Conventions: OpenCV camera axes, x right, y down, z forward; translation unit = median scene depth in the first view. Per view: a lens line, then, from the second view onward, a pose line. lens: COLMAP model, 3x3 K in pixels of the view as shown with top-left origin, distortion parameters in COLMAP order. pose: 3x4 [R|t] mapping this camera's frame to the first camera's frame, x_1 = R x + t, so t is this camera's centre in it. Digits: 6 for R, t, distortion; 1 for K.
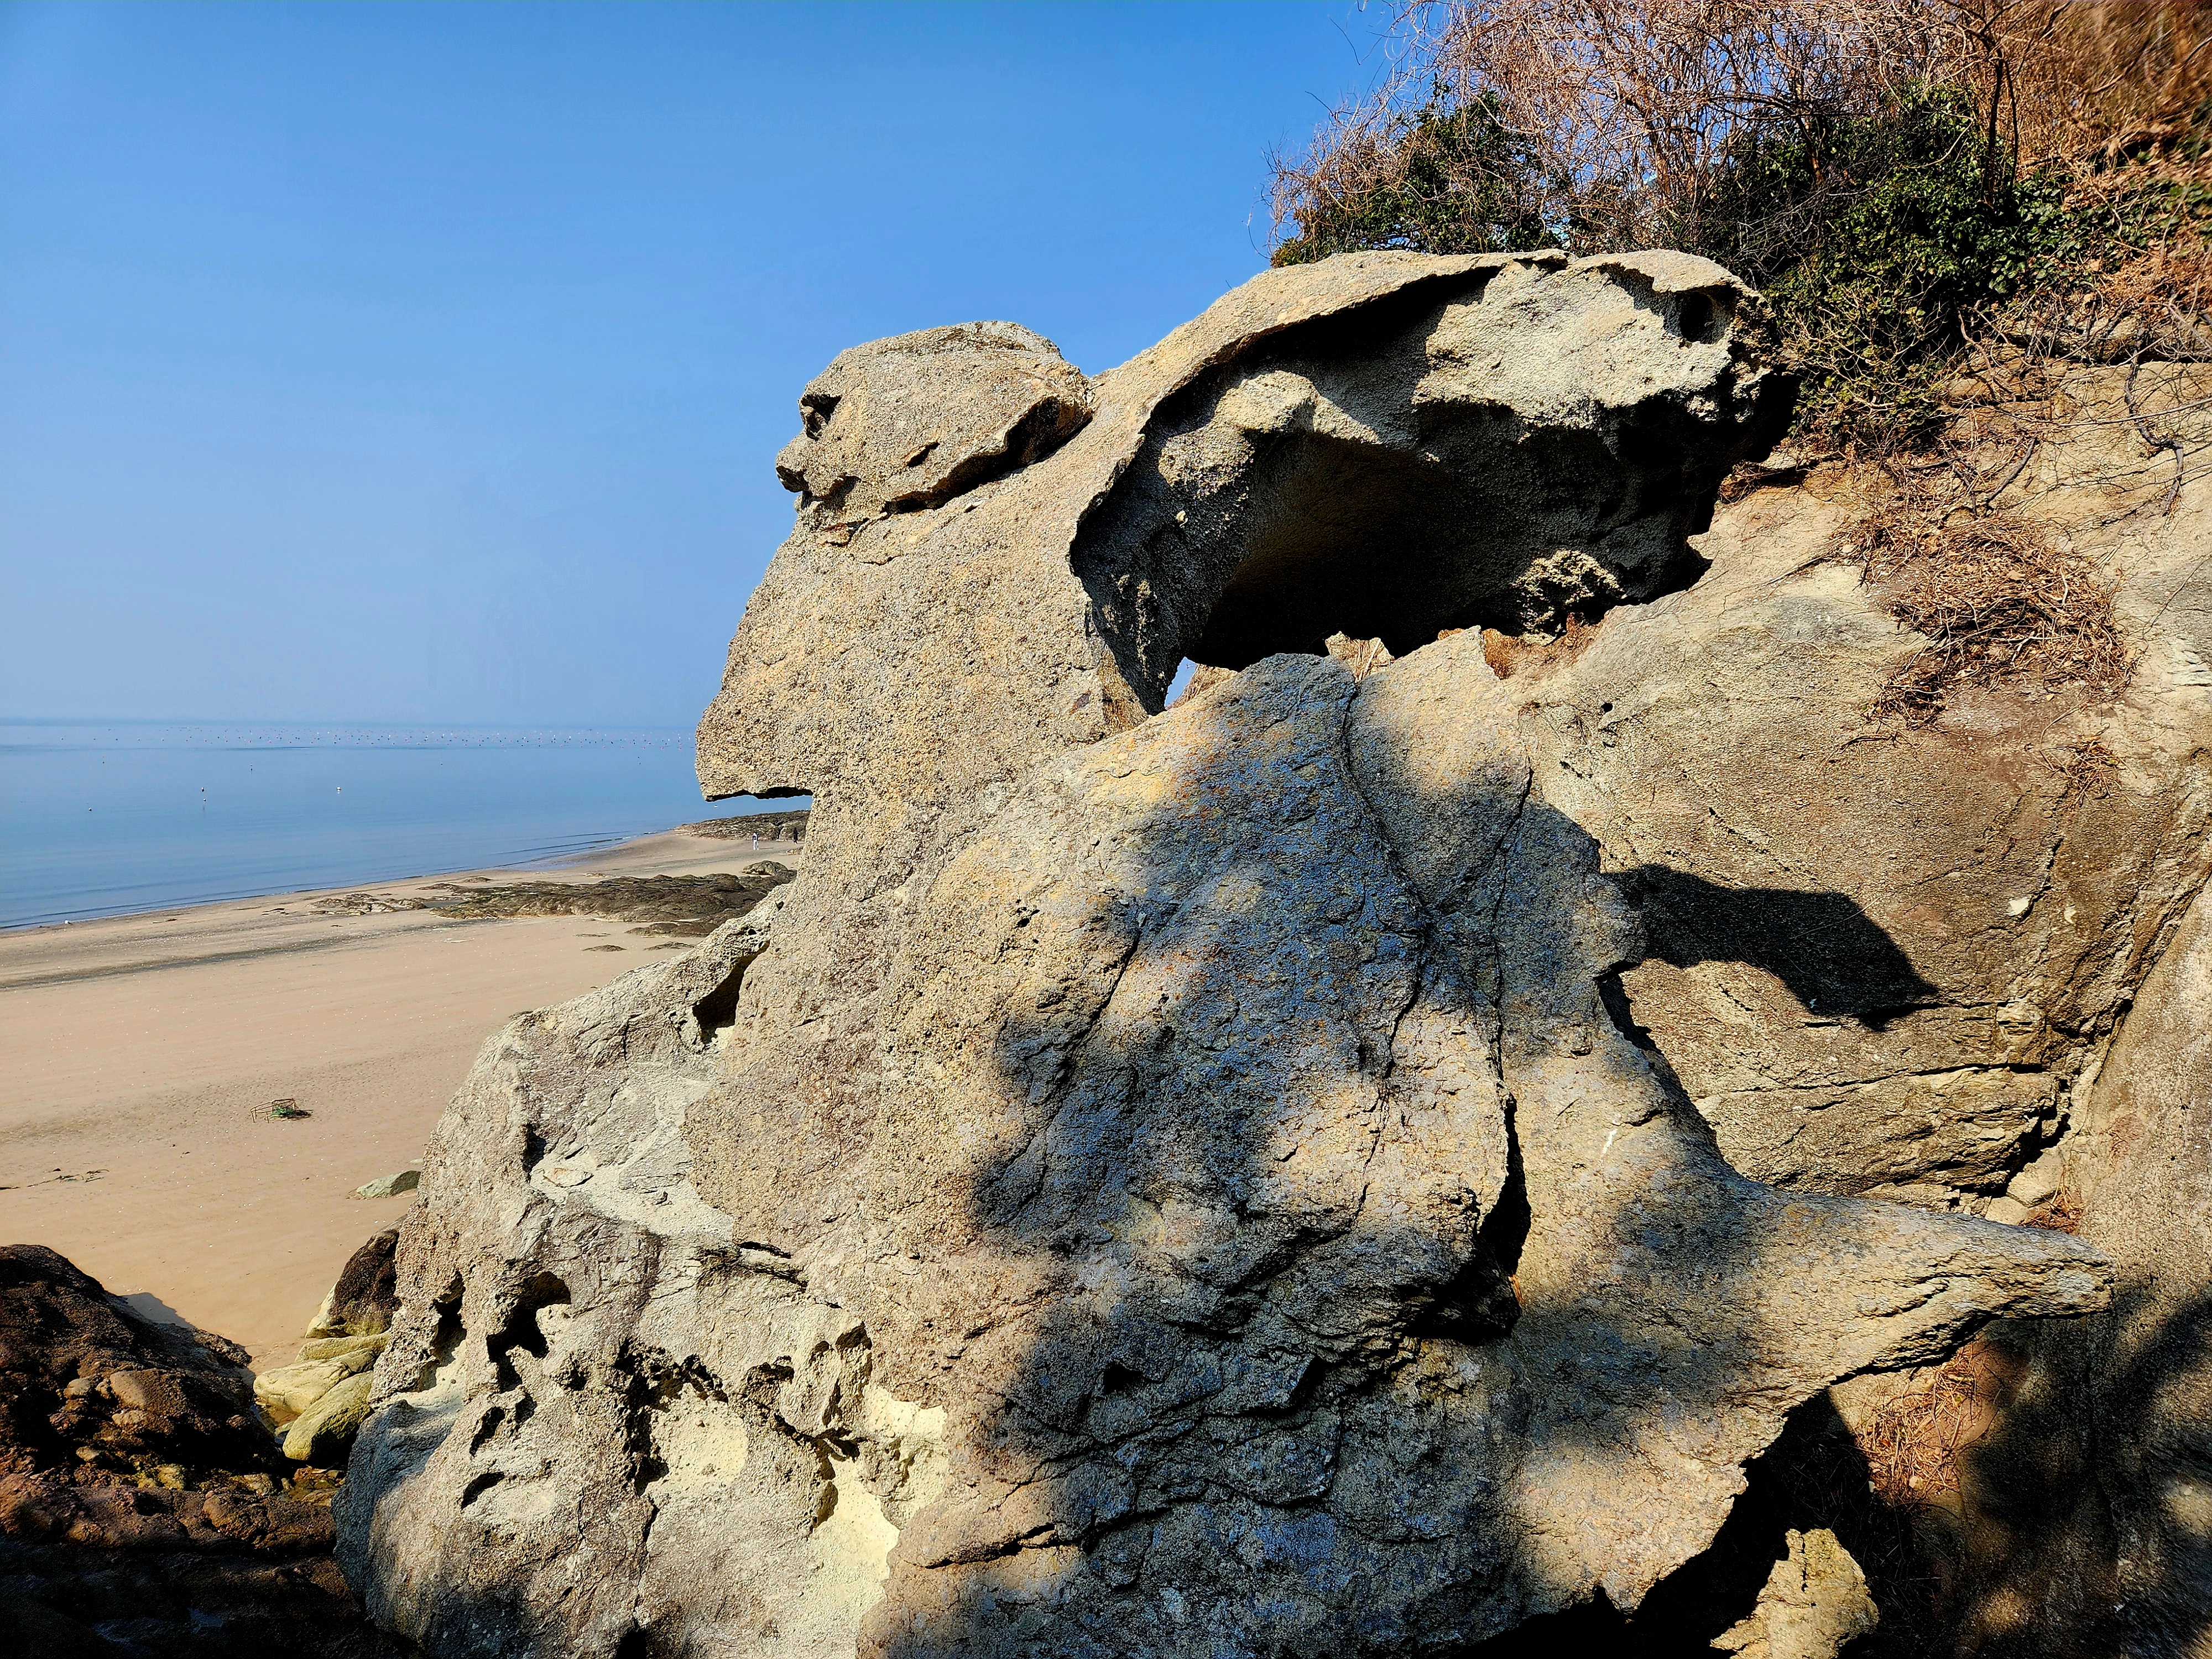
lens RADIAL K [[1482.4, 0, 1090.1], [0, 1482.4, 843.9], [0, 0, 1]] dist [0.067954, -0.043986]
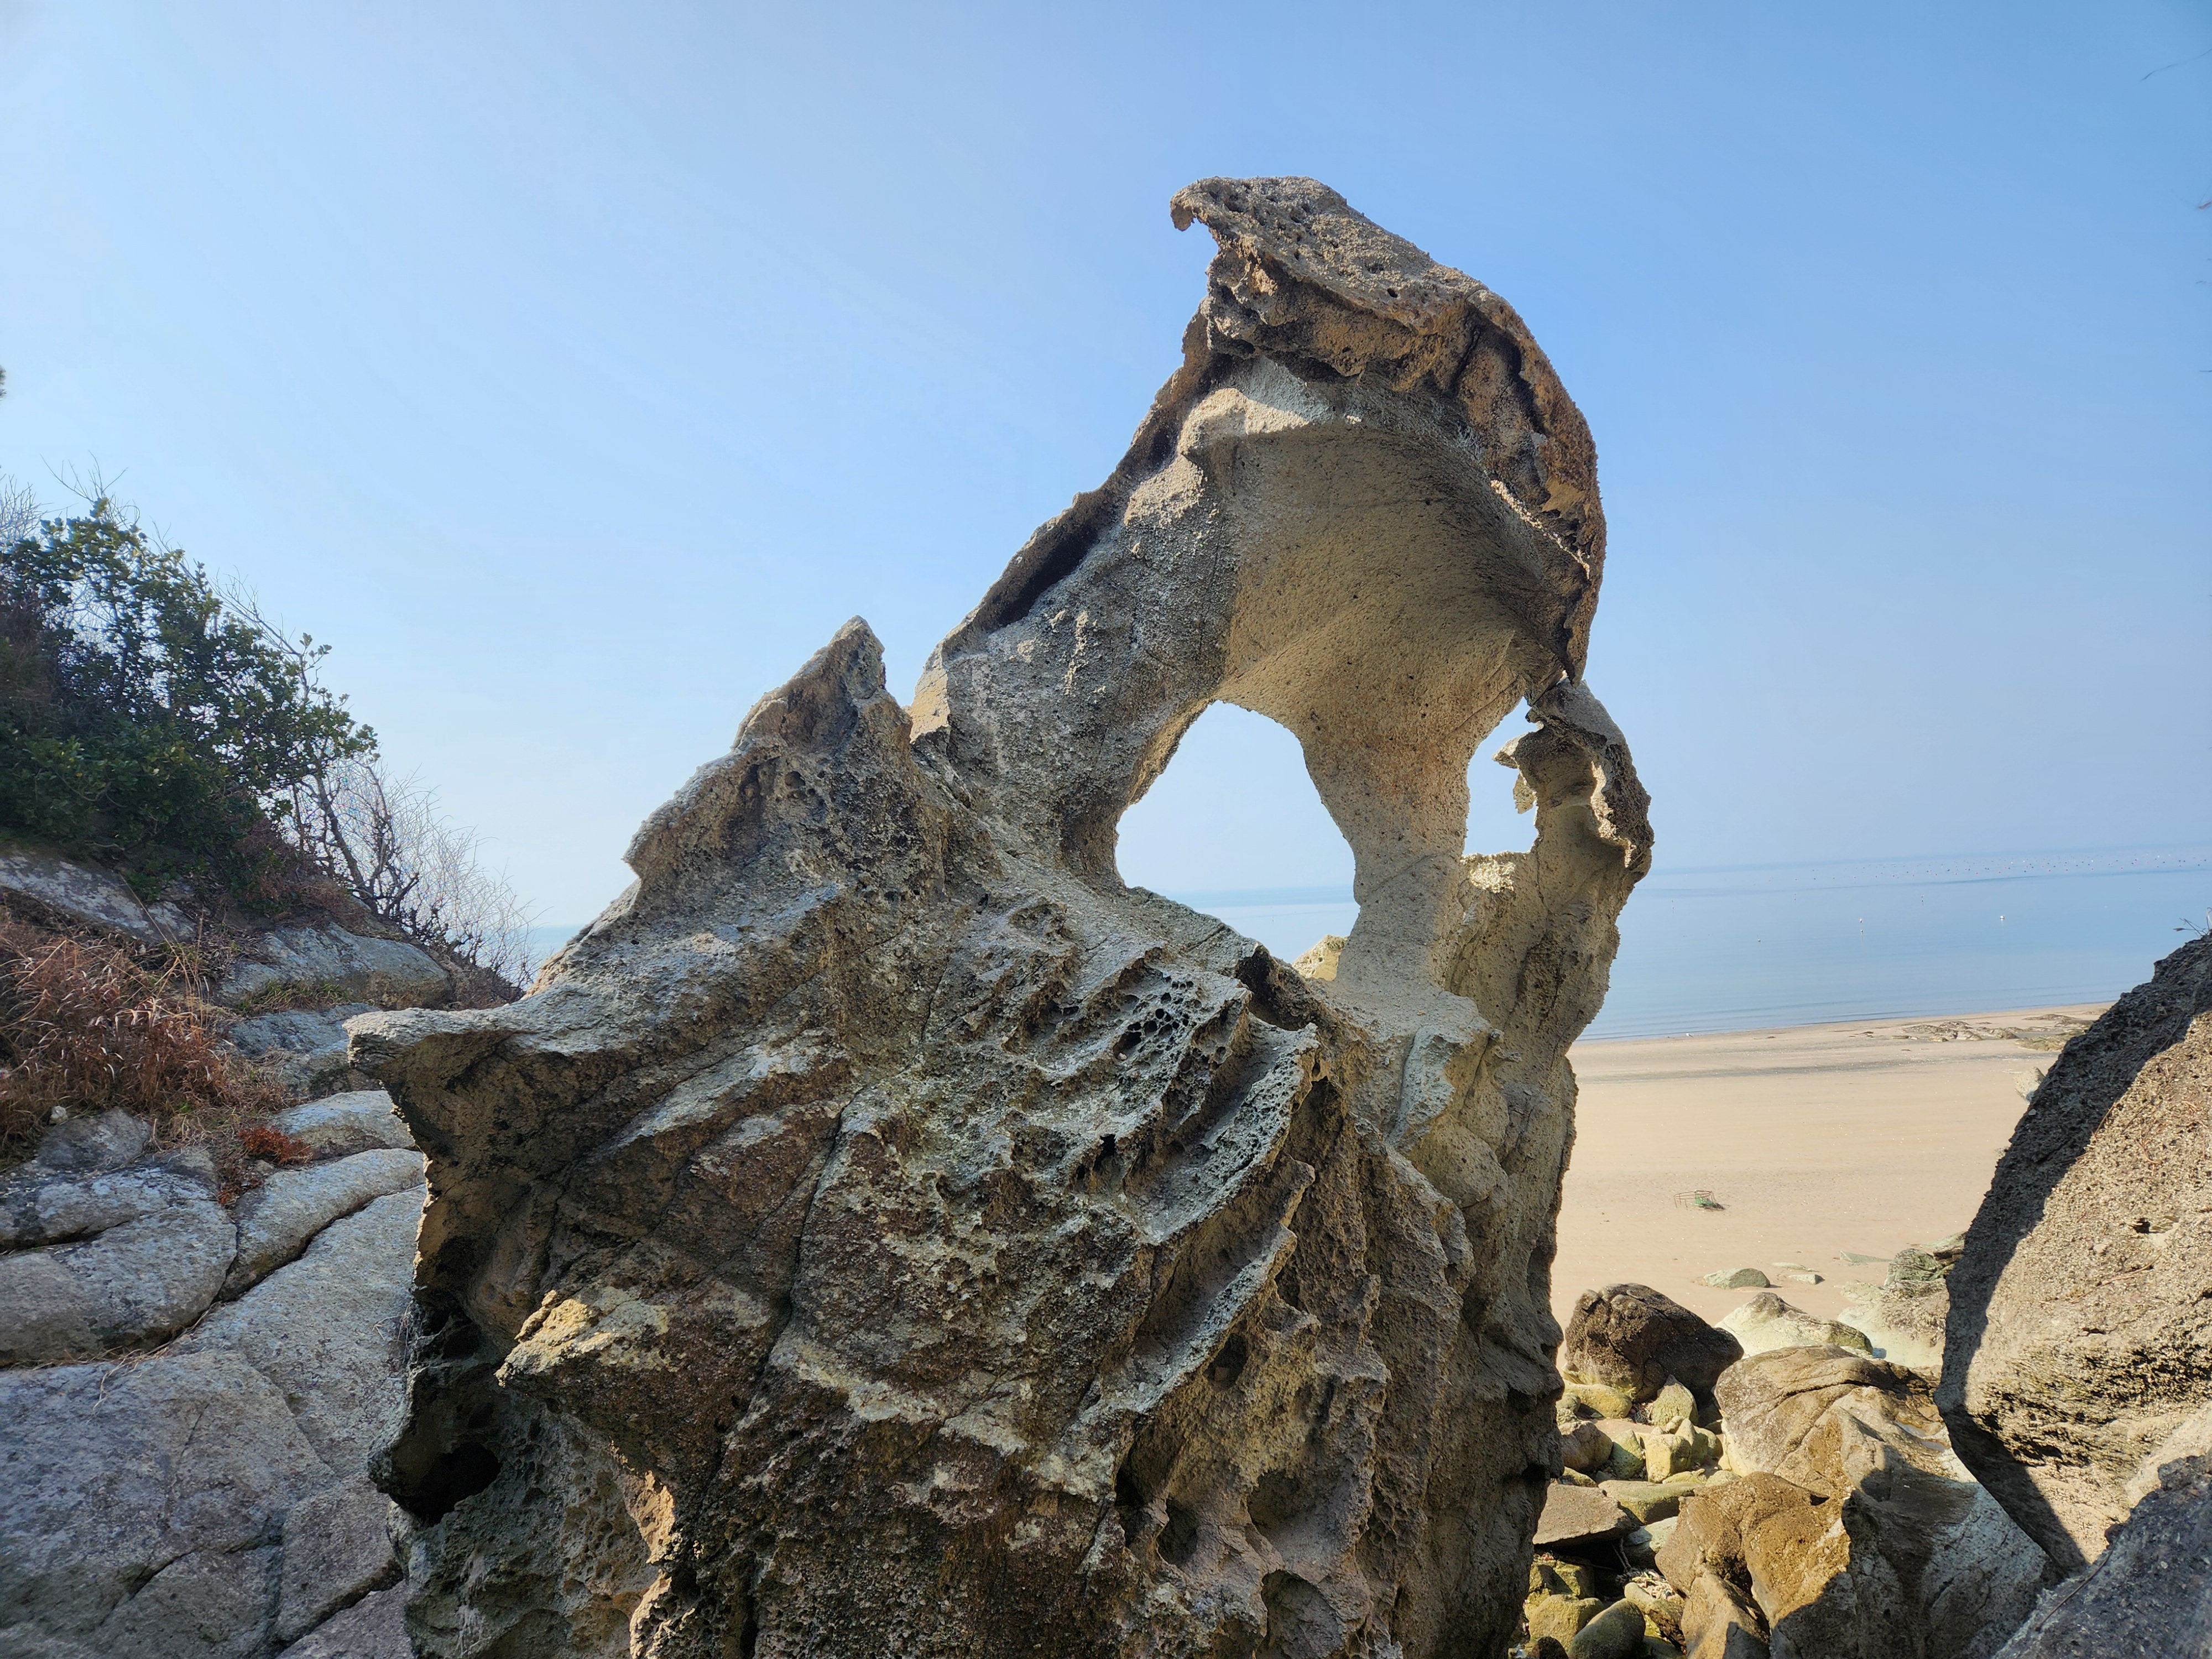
lens RADIAL K [[1482.4, 0, 1100.3], [0, 1482.4, 849.2], [0, 0, 1]] dist [0.067954, -0.043986]
pose [[0.515761, -0.062740, -0.854432, 0.708324], [-0.011074, 0.996743, -0.079874, 0.070613], [0.856661, 0.050658, 0.513387, 0.286492]]
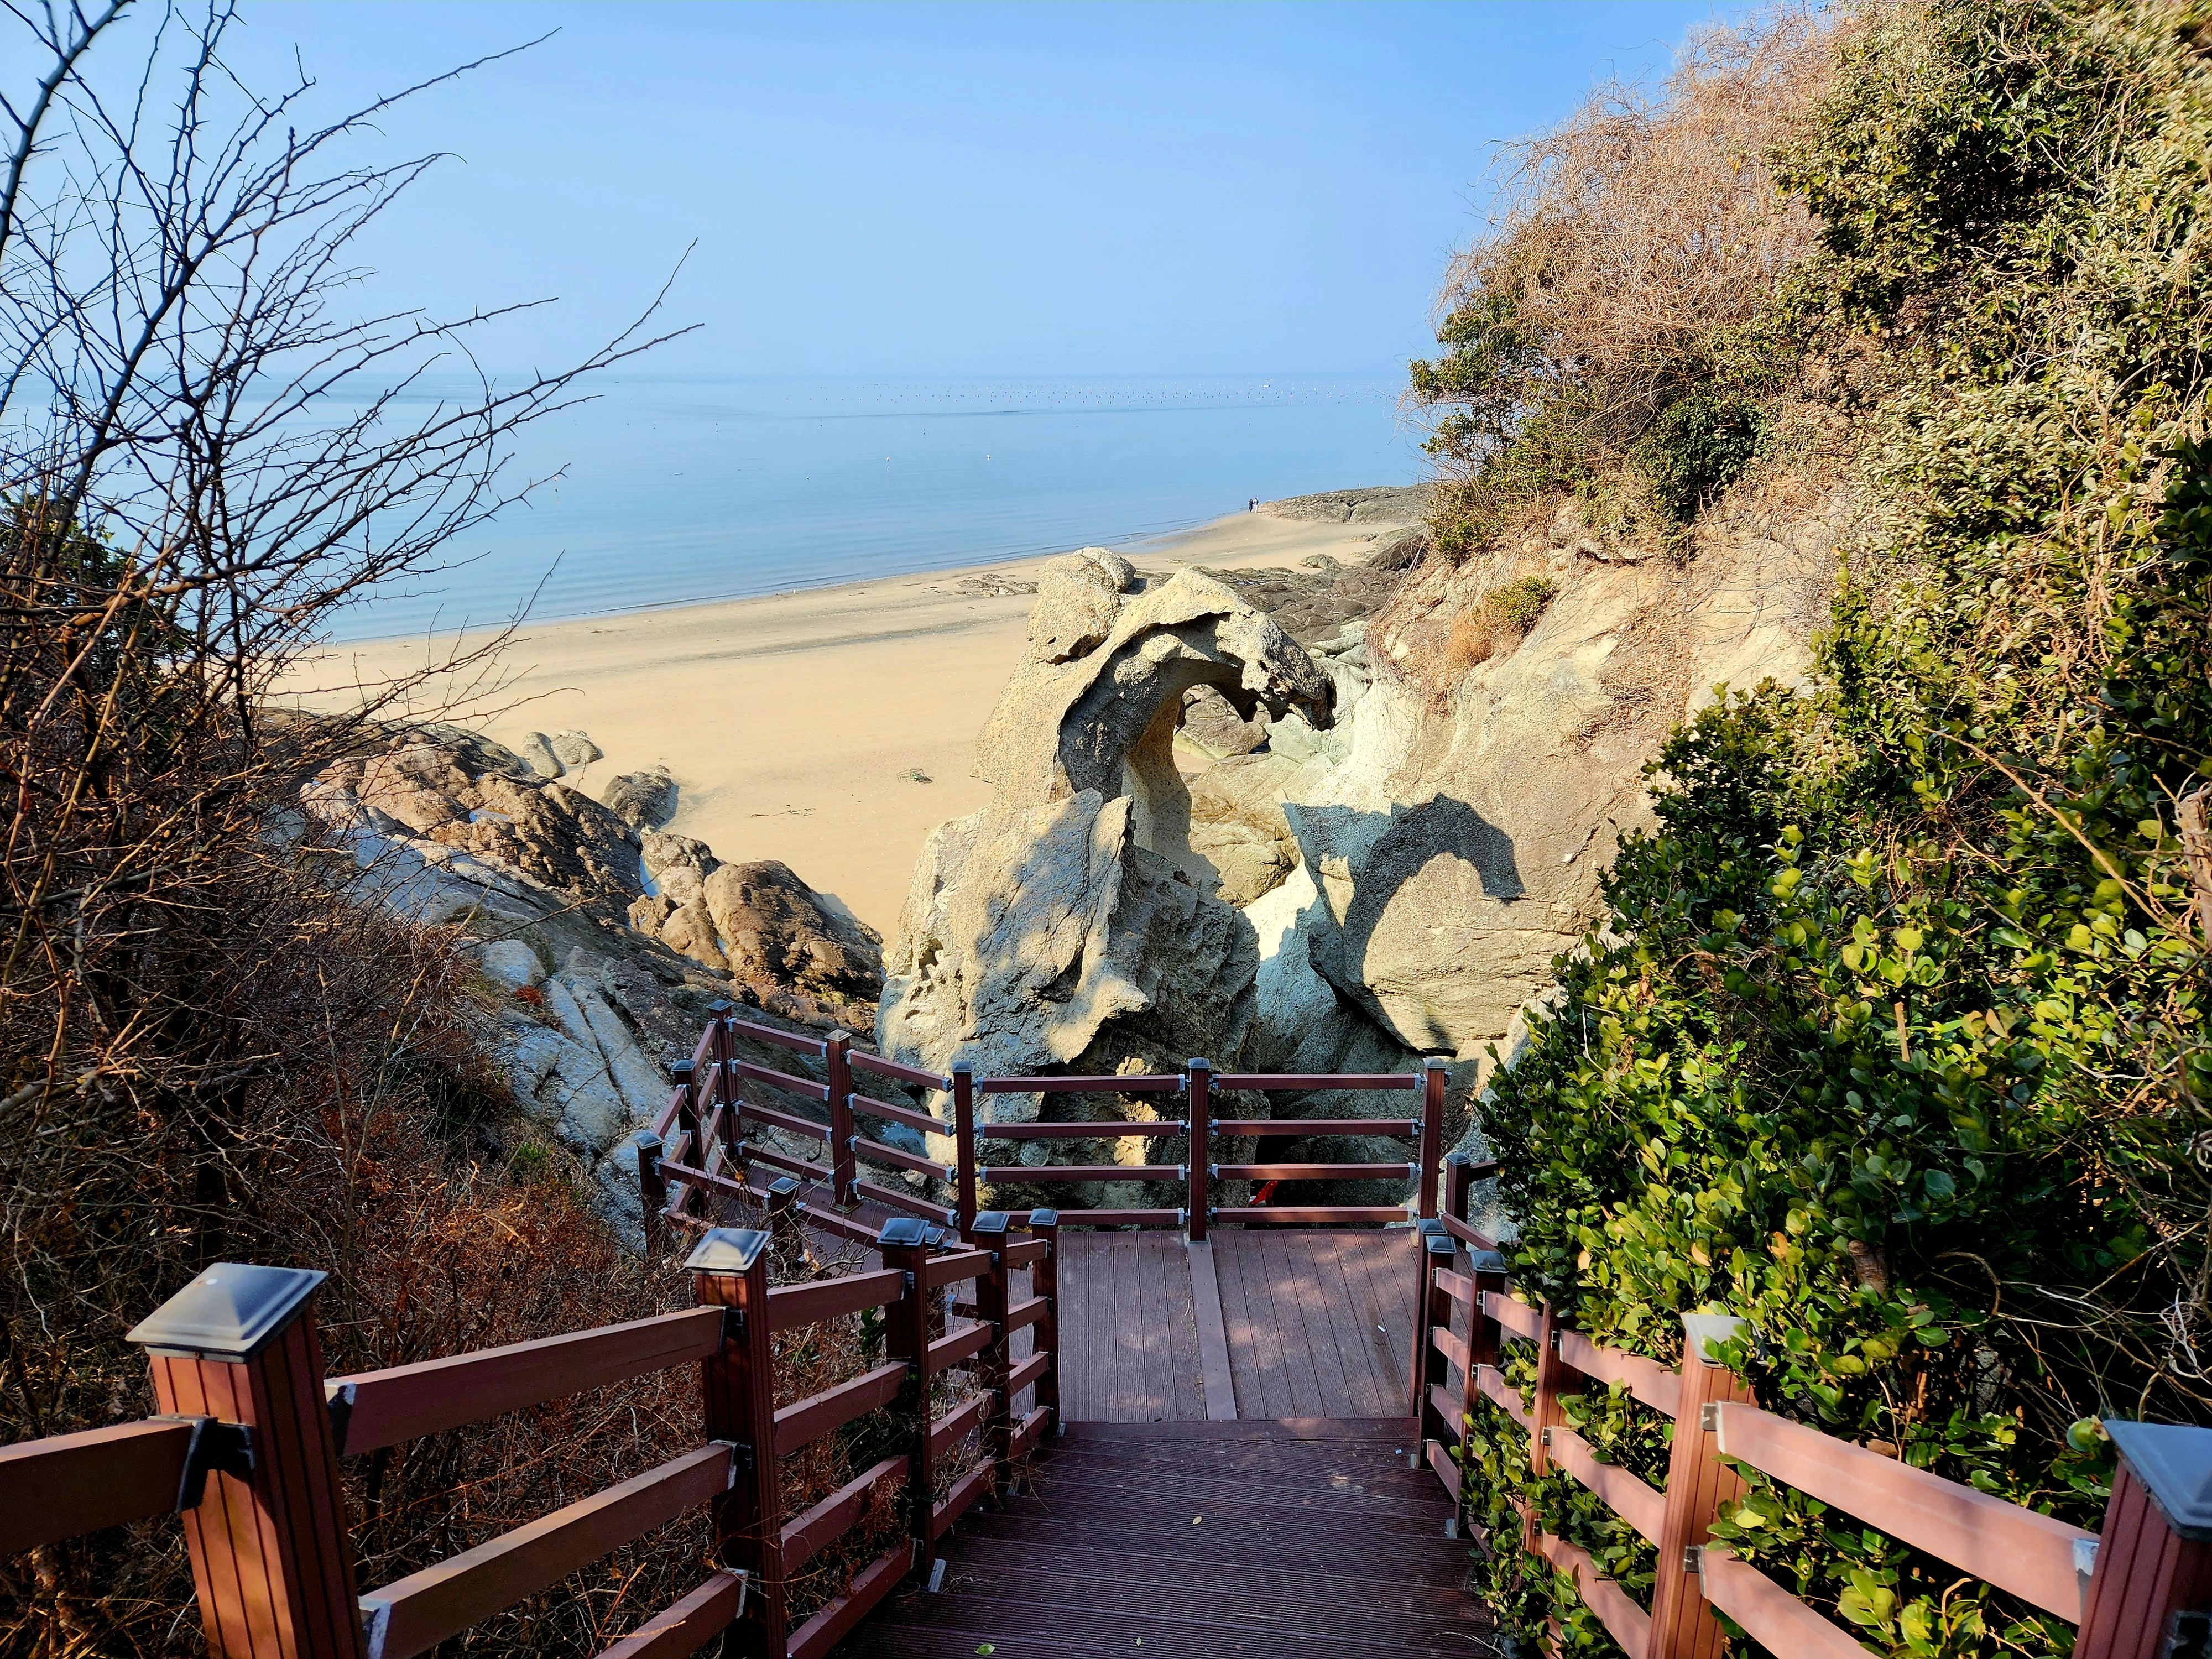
lens RADIAL K [[1482.4, 0, 1110.1], [0, 1482.4, 838.2], [0, 0, 1]] dist [0.067954, -0.043986]
pose [[0.924103, 0.102148, -0.368237, 0.713687], [-0.016147, 0.973189, 0.229440, -0.400105], [0.381801, -0.206081, 0.900977, -0.964142]]
